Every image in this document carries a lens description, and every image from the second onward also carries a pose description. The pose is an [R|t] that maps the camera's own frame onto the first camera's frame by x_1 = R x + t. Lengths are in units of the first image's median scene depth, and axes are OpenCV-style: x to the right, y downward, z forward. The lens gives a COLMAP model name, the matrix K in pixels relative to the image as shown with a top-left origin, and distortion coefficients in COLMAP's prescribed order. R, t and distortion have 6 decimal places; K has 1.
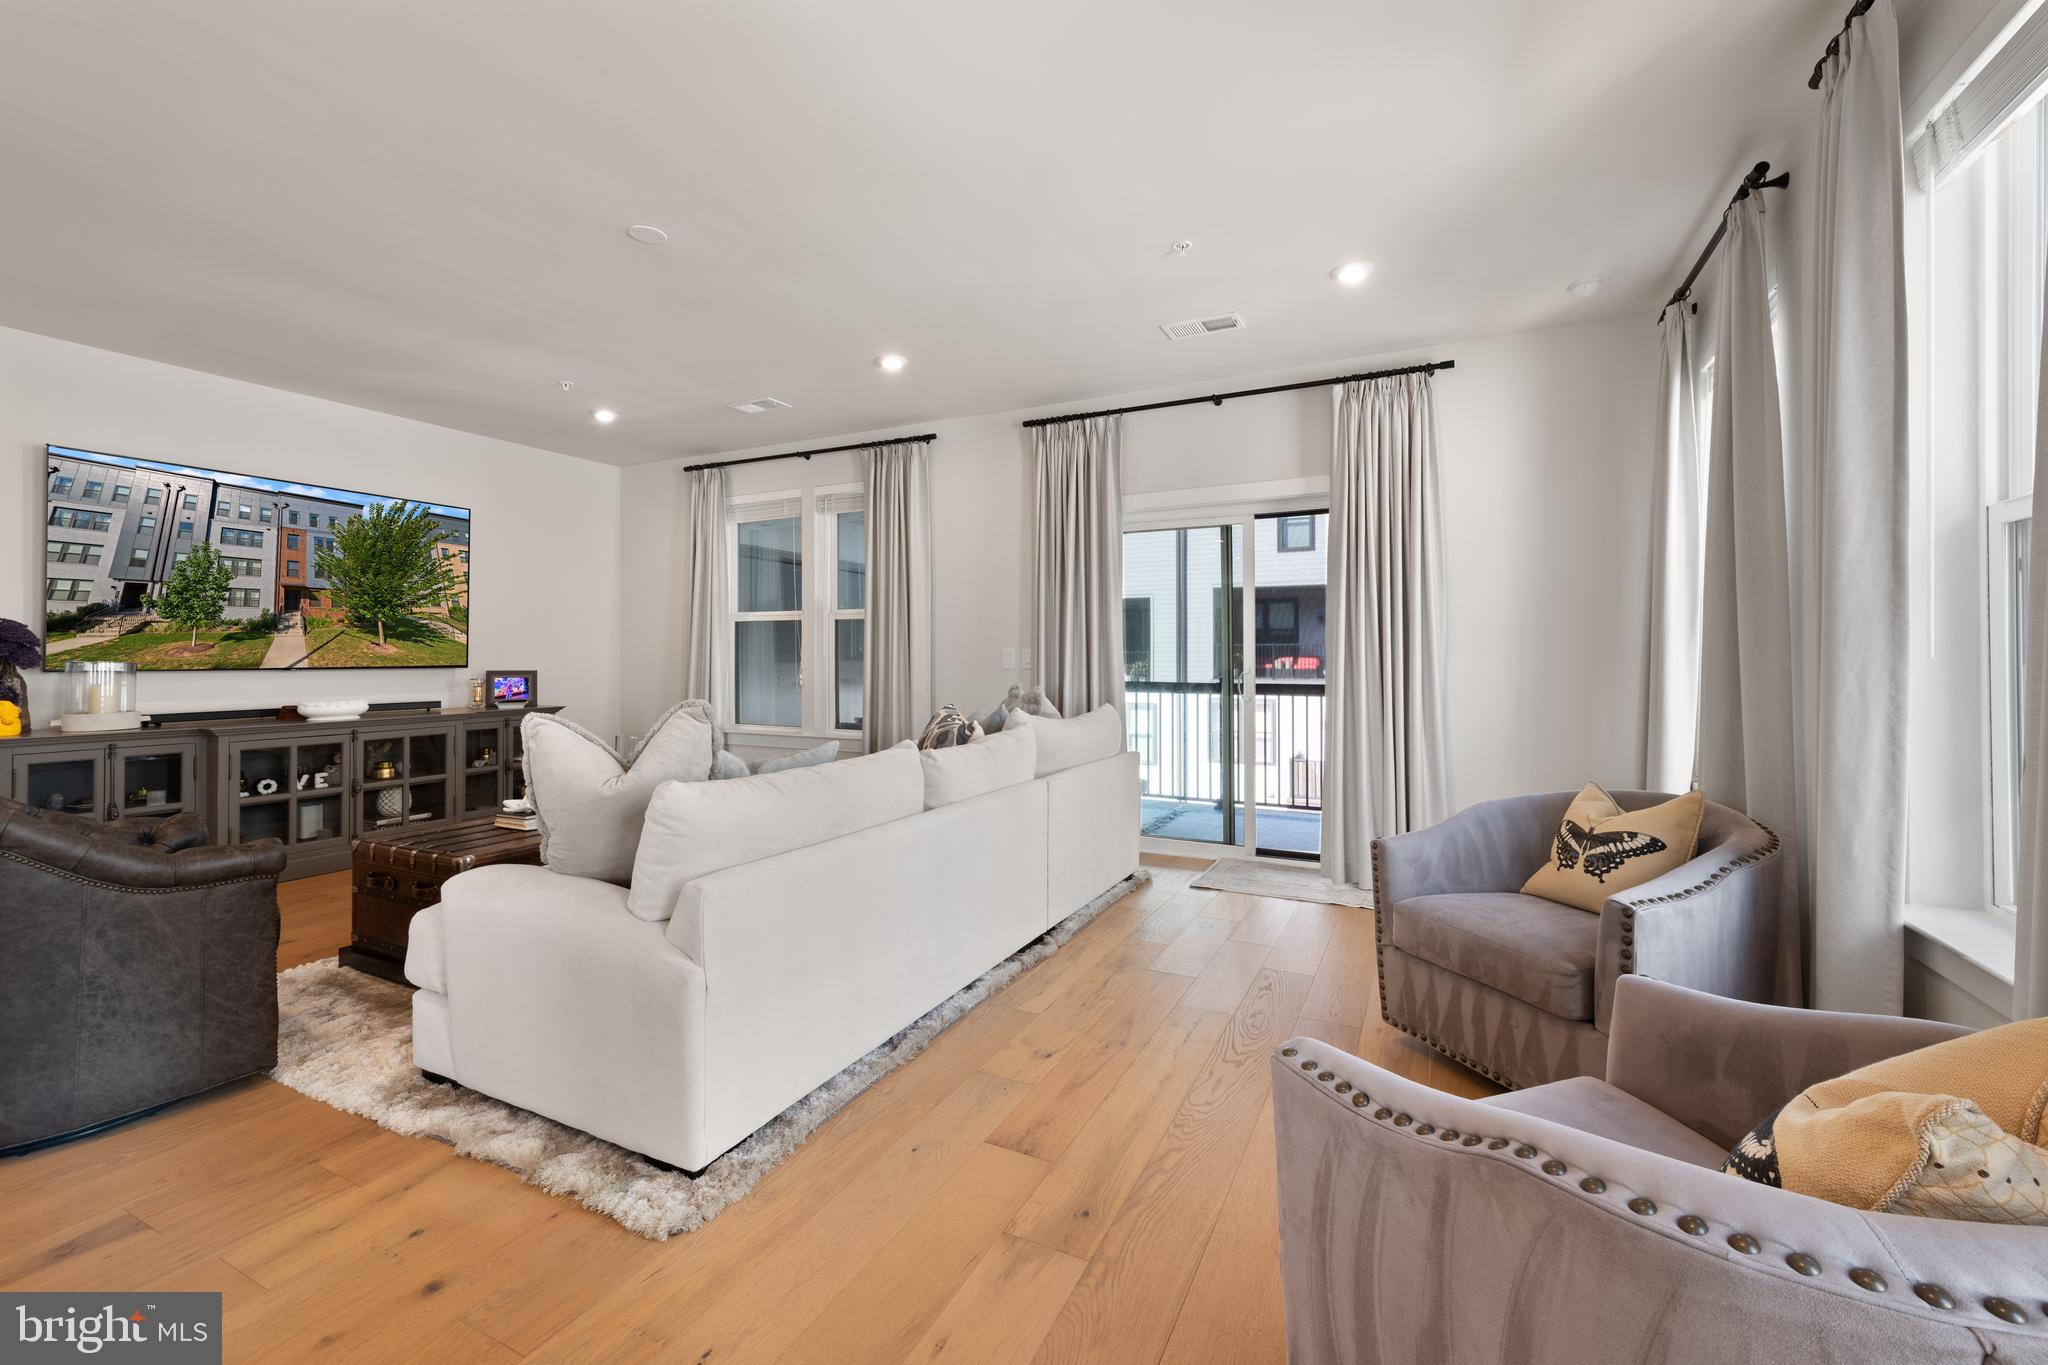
lens RADIAL K [[820.5, 0, 1045.0], [0, 820.5, 650.1], [0, 0, 1]] dist [0.002136, -0.000342]
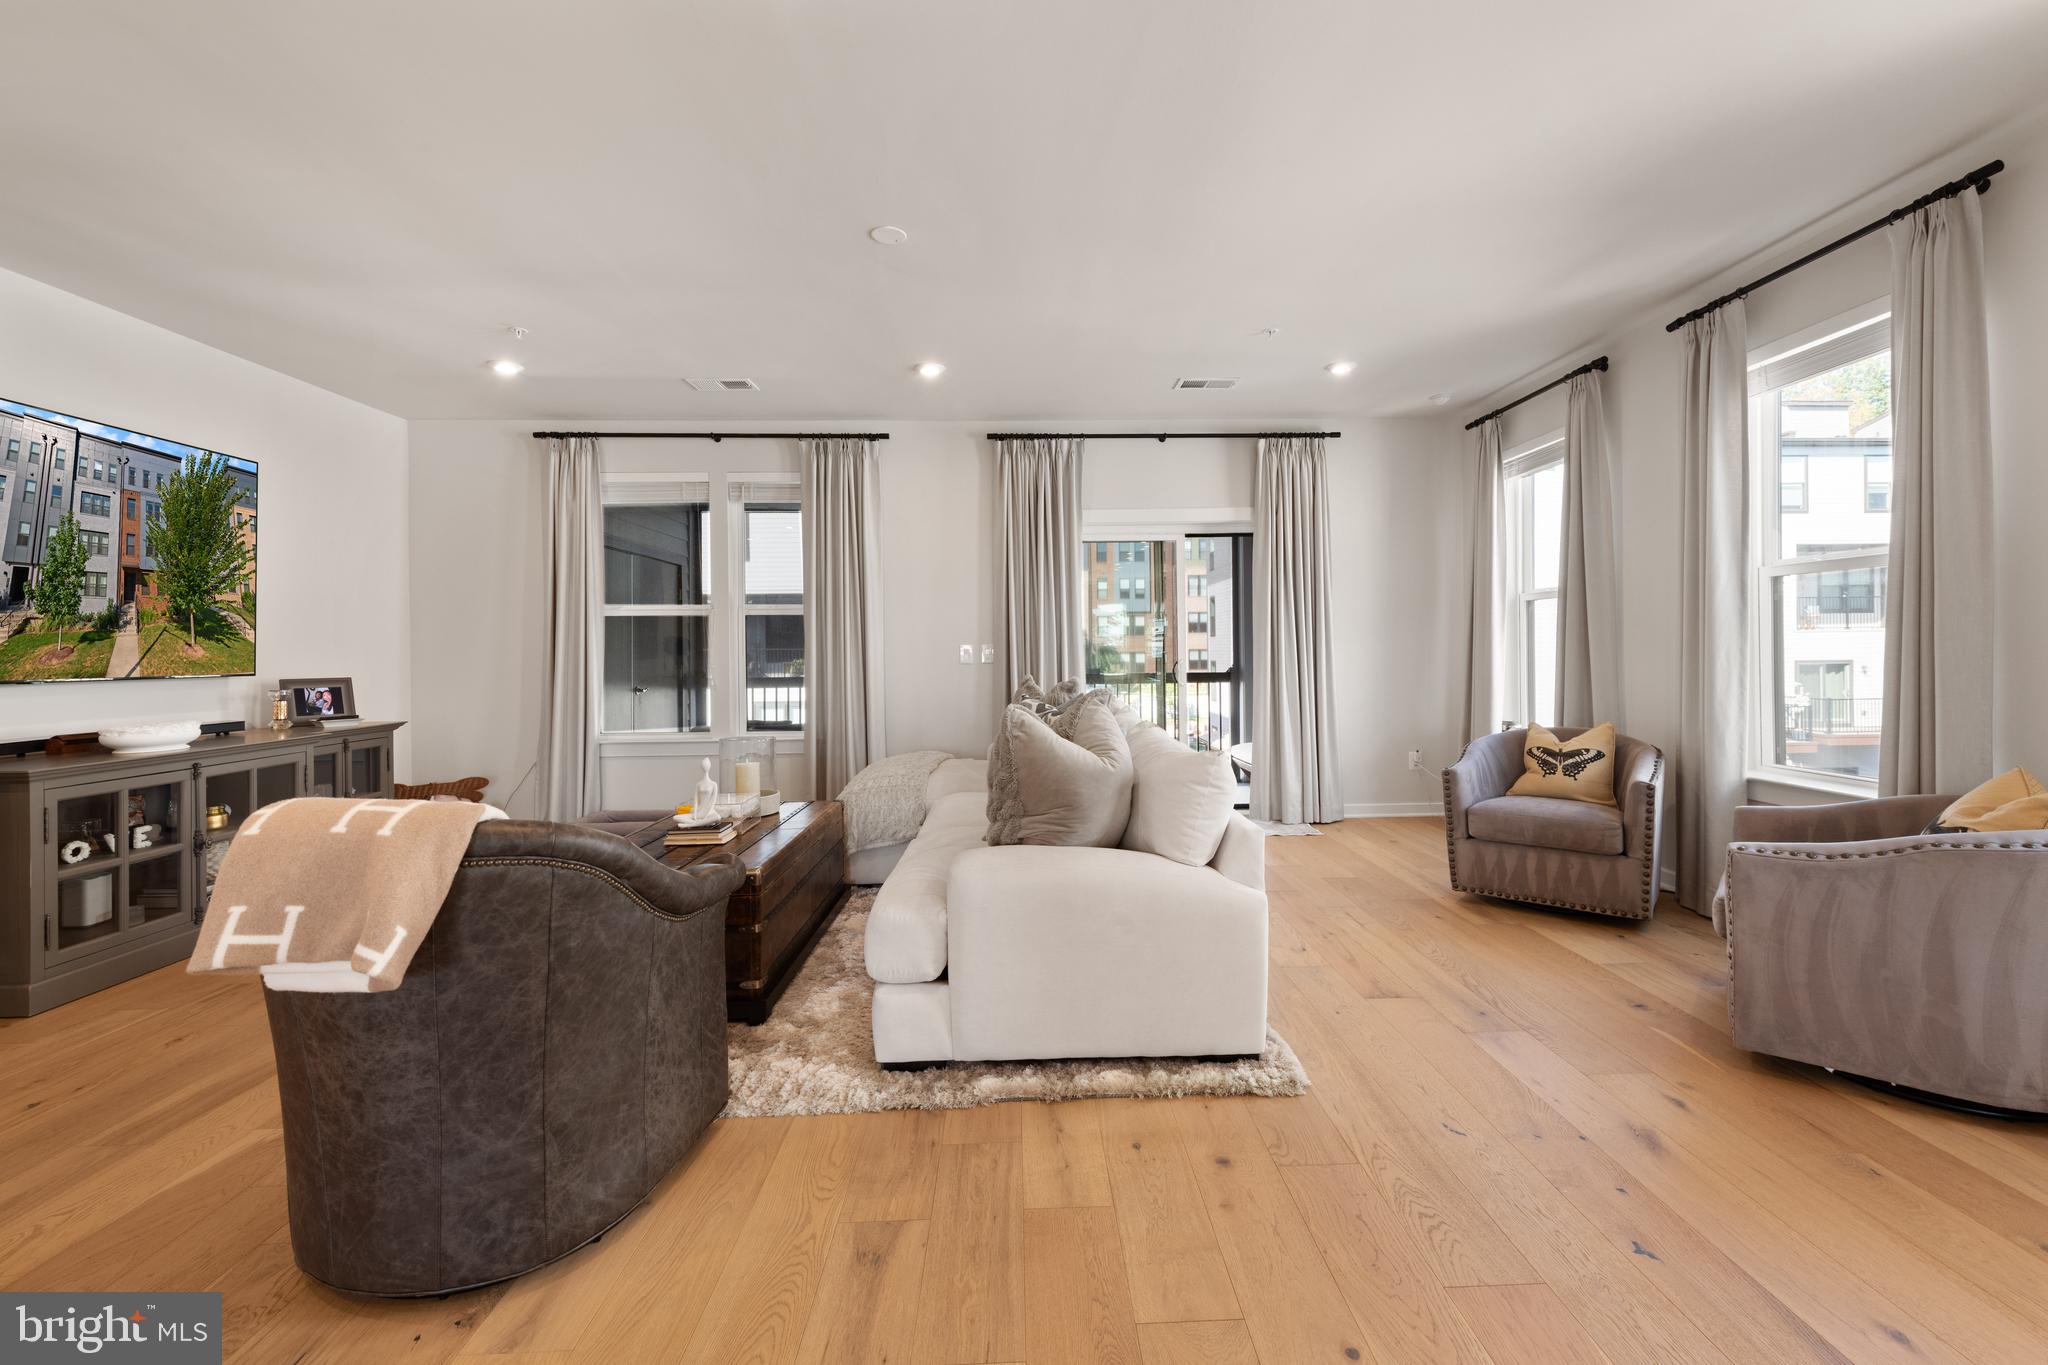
lens RADIAL K [[820.5, 0, 1045.0], [0, 820.5, 650.1], [0, 0, 1]] dist [0.002136, -0.000342]
pose [[0.884829, -0.010377, 0.465800, -0.517389], [0.008397, 0.999945, 0.006325, -0.000675], [-0.465840, -0.001685, 0.884867, 0.011785]]
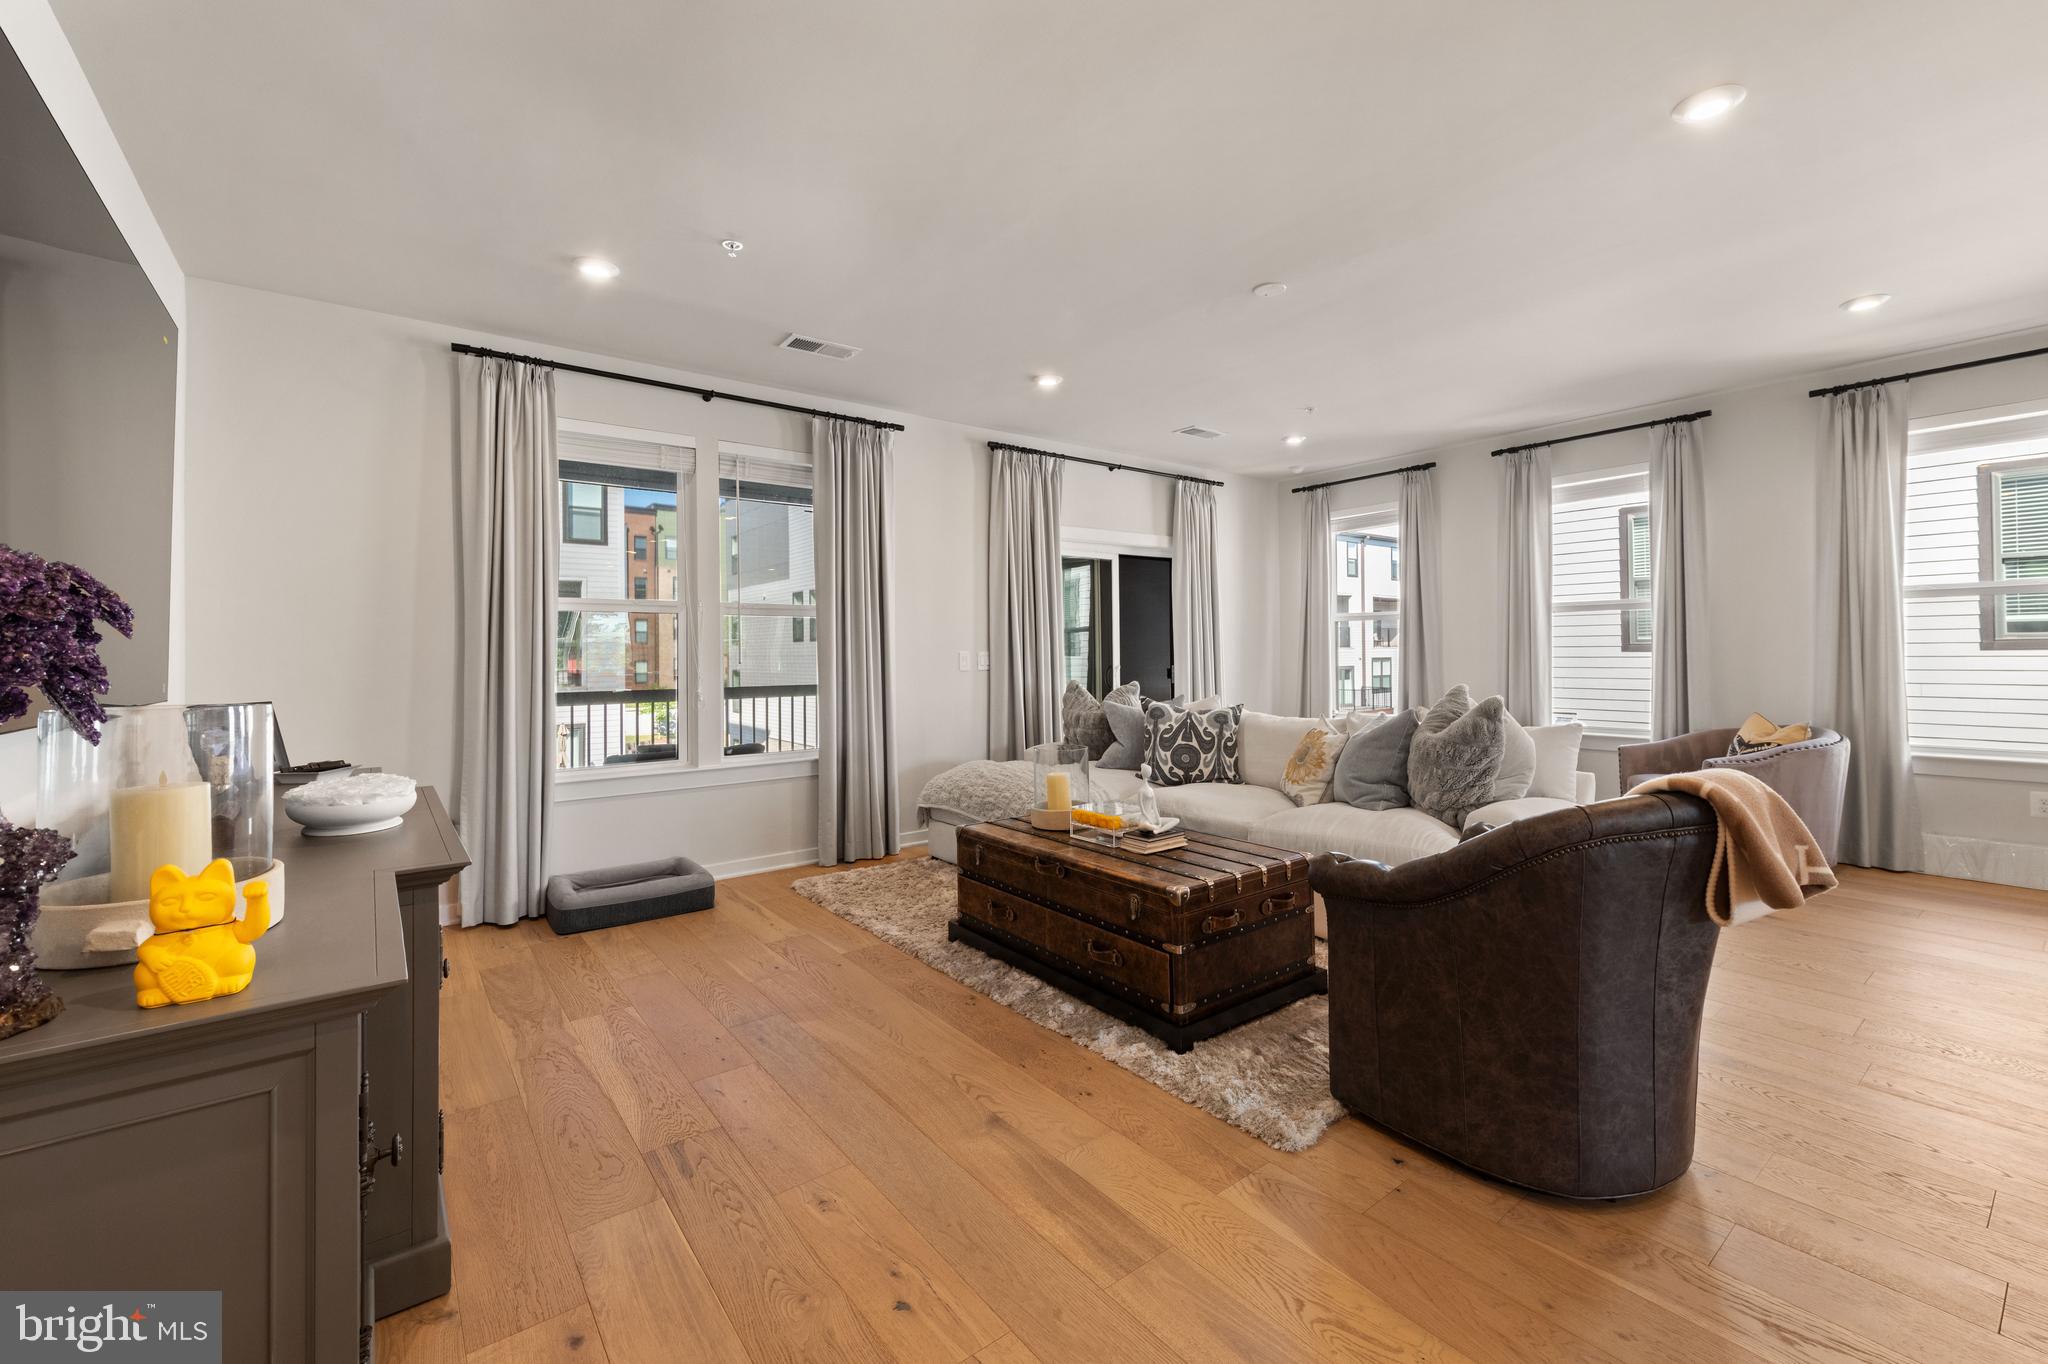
lens RADIAL K [[828.3, 0, 1032.9], [0, 828.3, 649.4], [0, 0, 1]] dist [0.001894, 0.000128]
pose [[0.452564, 0.000488, 0.891732, -1.088608], [0.004546, 0.999986, -0.002854, -0.000568], [-0.891720, 0.005346, 0.452556, 0.508053]]
